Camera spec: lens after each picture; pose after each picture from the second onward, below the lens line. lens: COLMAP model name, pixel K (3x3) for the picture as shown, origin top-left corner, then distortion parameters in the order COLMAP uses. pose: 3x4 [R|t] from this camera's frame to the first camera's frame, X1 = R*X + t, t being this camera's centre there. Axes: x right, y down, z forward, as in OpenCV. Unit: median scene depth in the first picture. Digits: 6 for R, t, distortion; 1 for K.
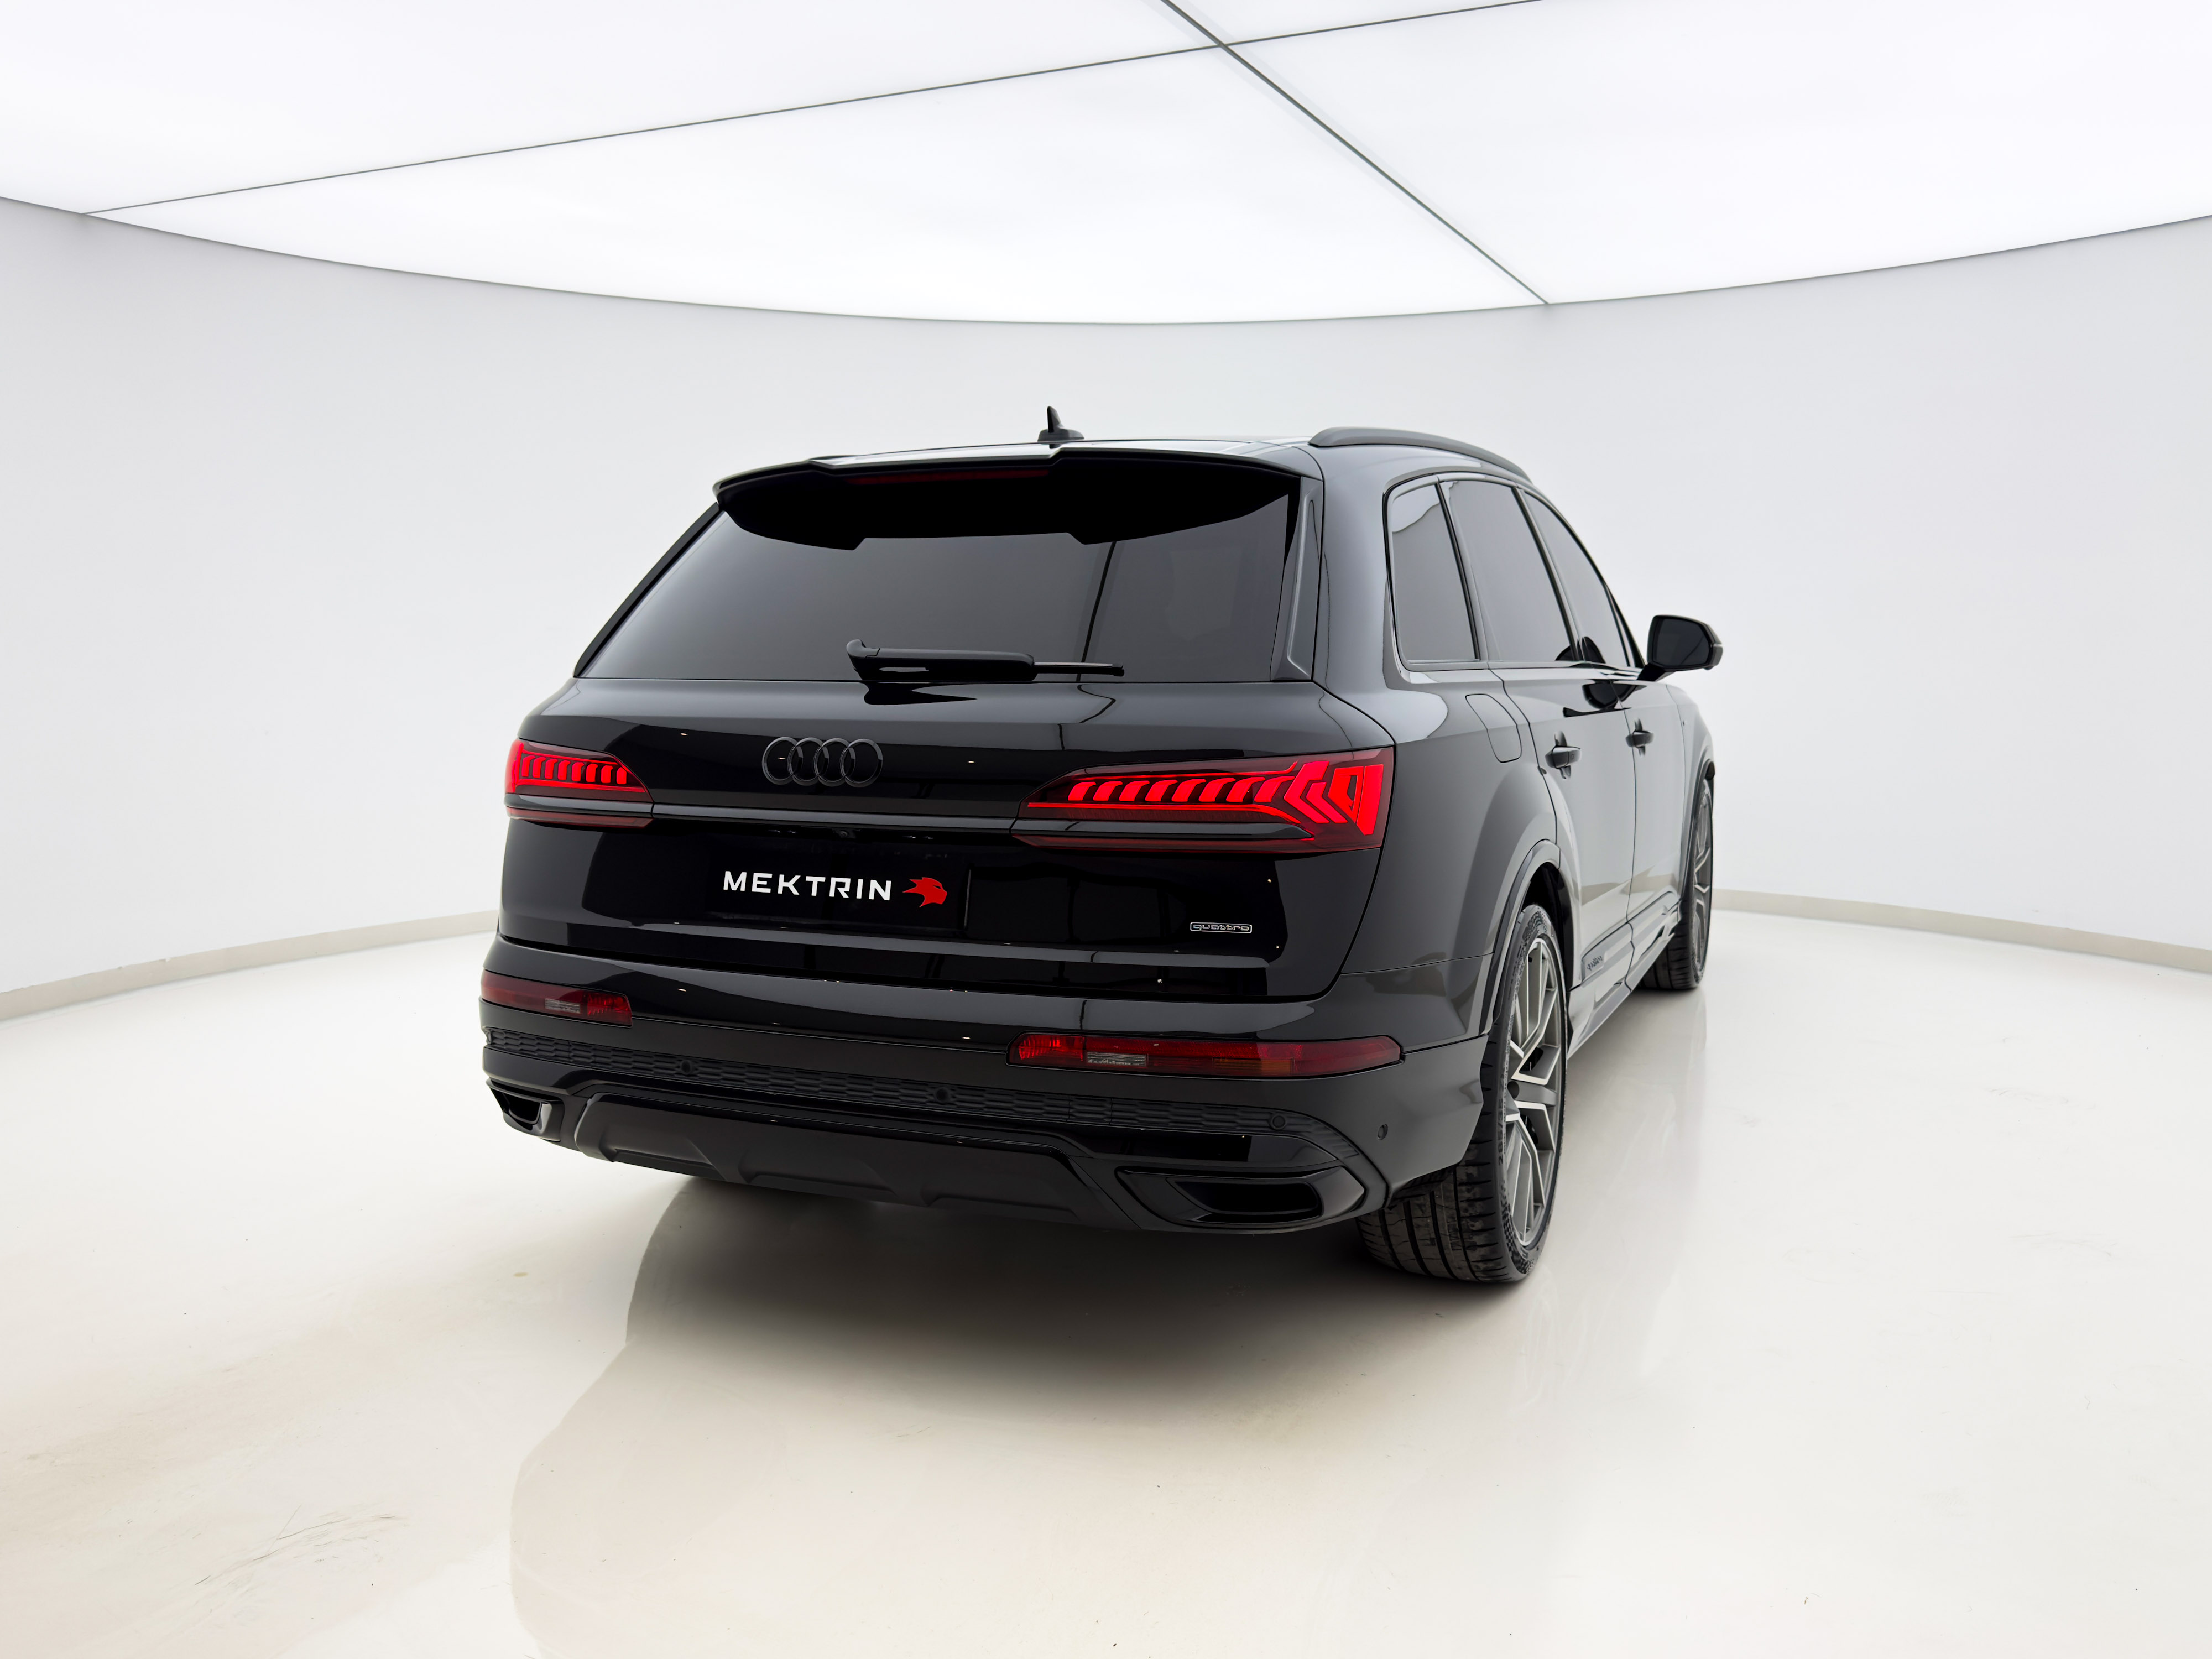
lens RADIAL K [[1561.9, 0, 1120.9], [0, 1561.9, 833.7], [0, 0, 1]] dist [0.008483, -0.020455]
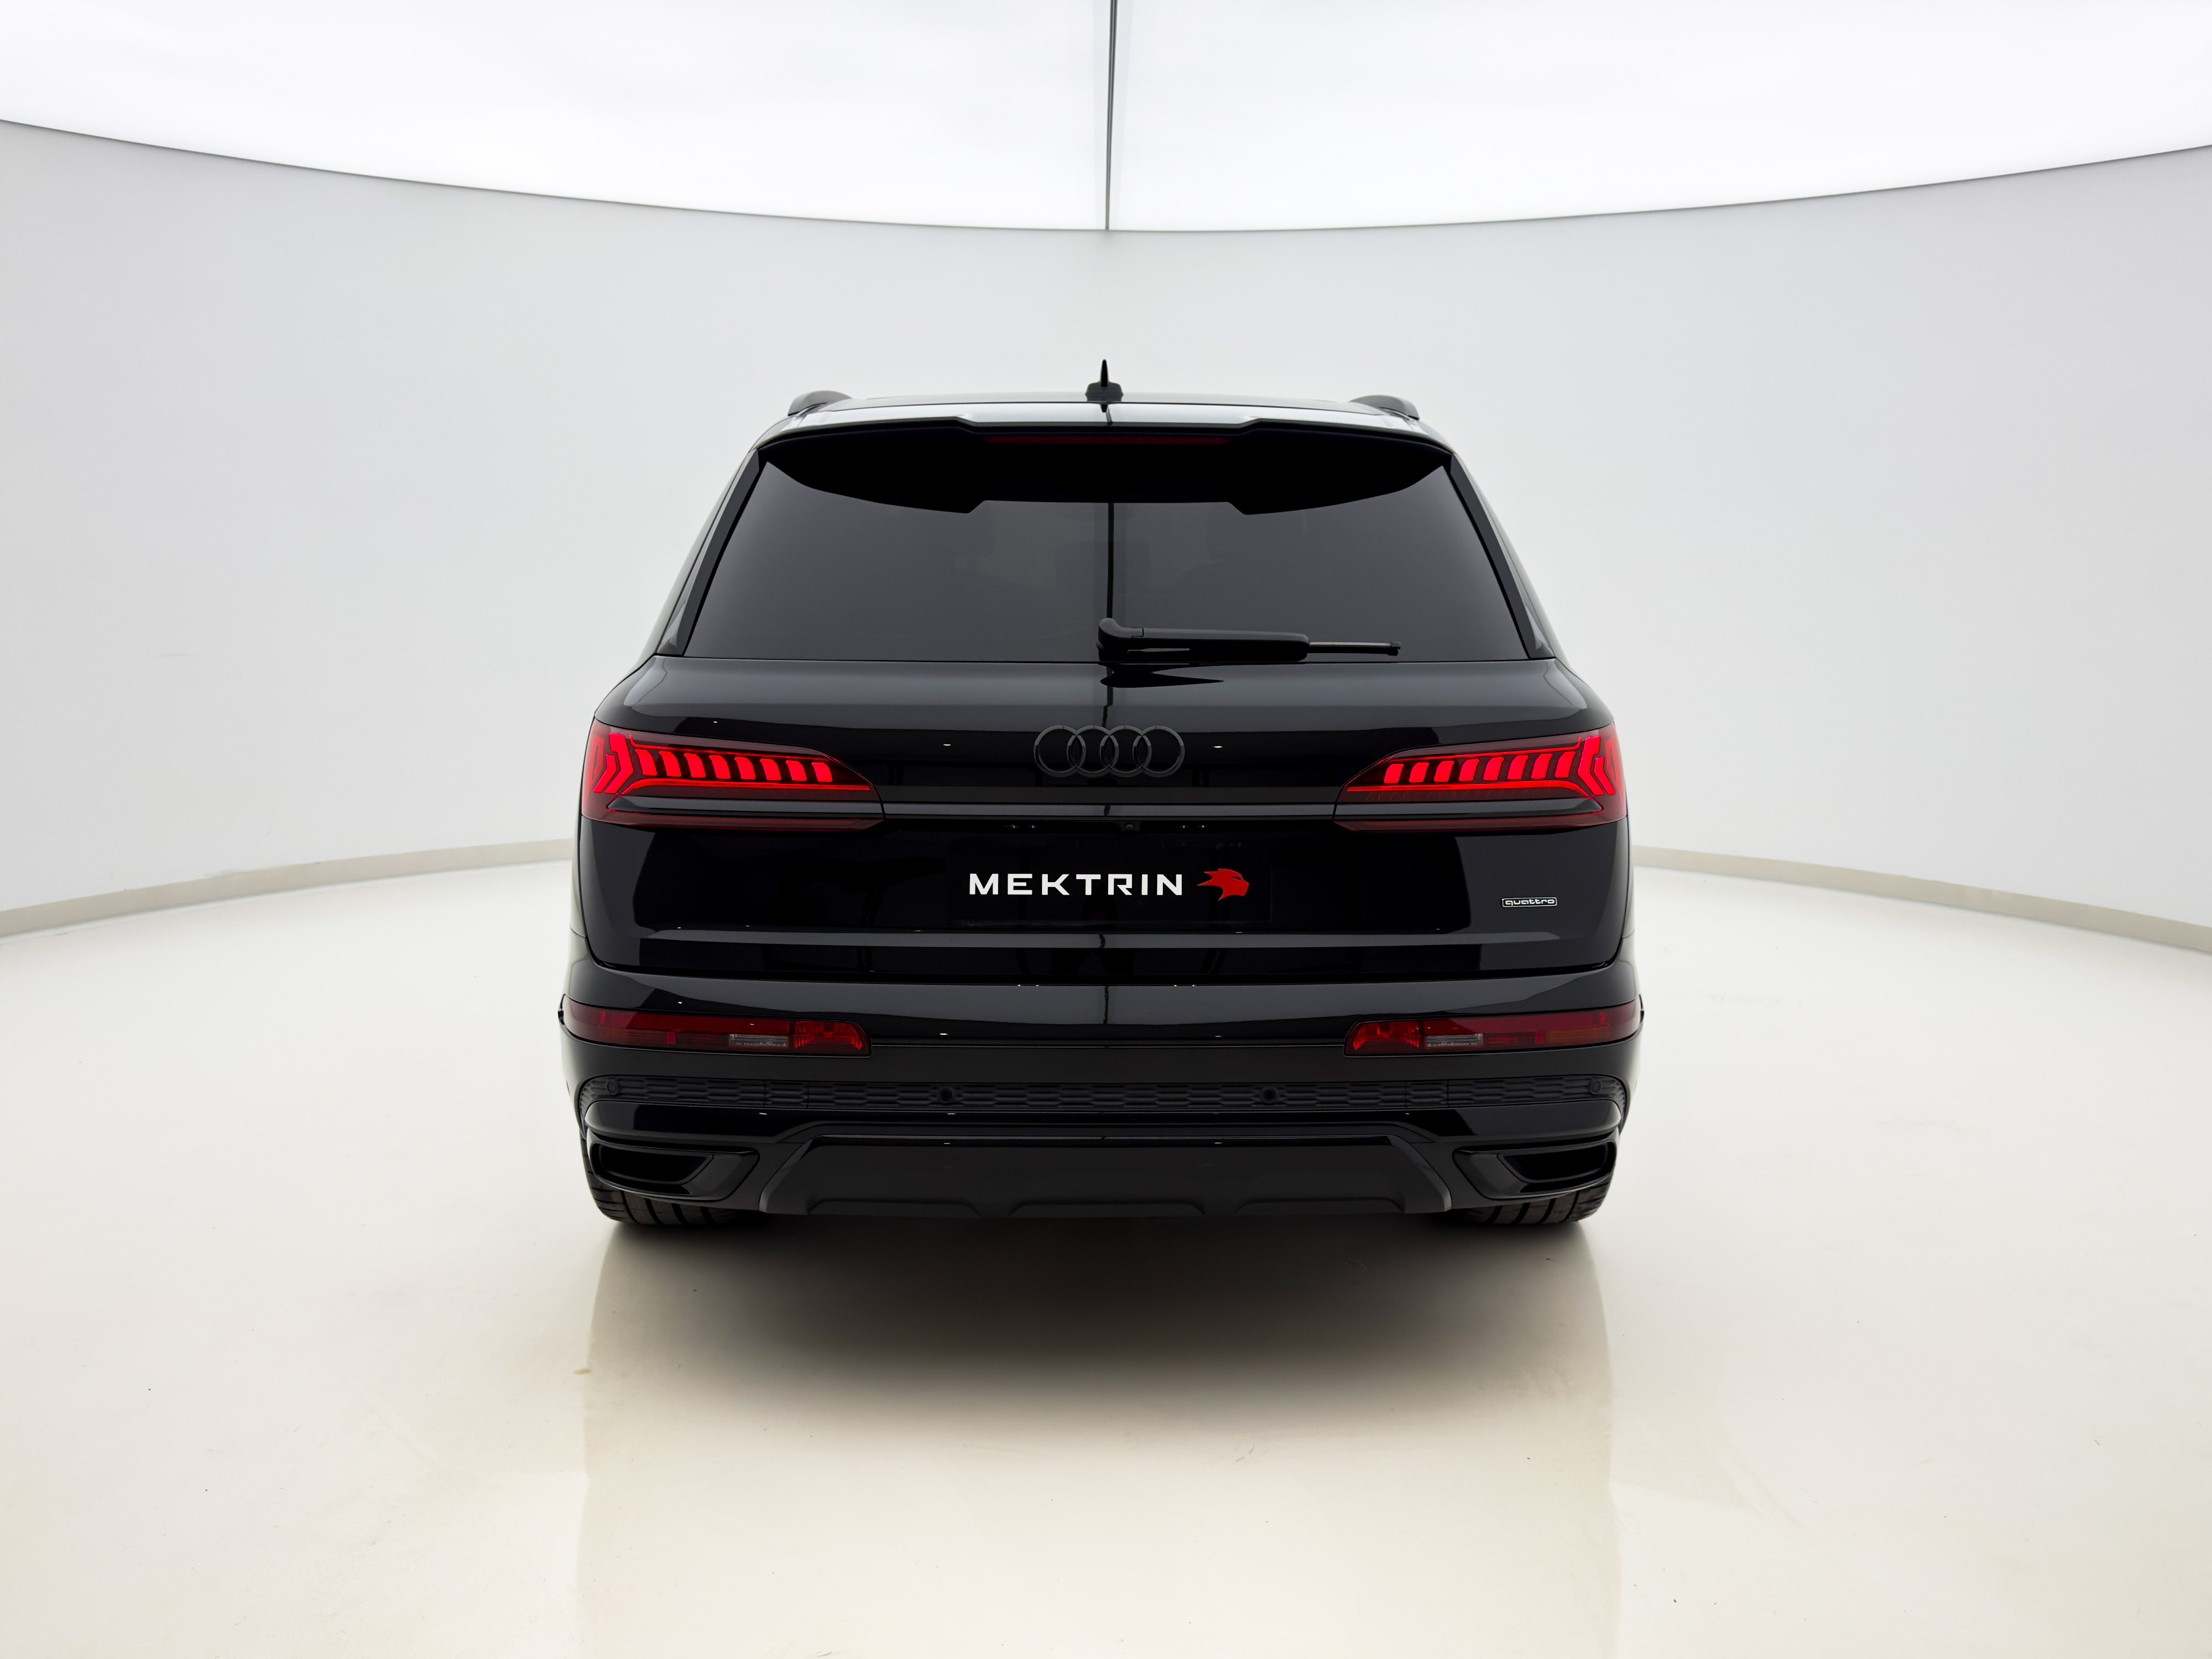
lens RADIAL K [[1561.9, 0, 1110.4], [0, 1561.9, 828.2], [0, 0, 1]] dist [0.008483, -0.020455]
pose [[0.940924, -0.045423, 0.335557, -0.492615], [0.037338, 0.998837, 0.030511, -0.027718], [-0.336553, -0.016180, 0.941526, 0.124422]]
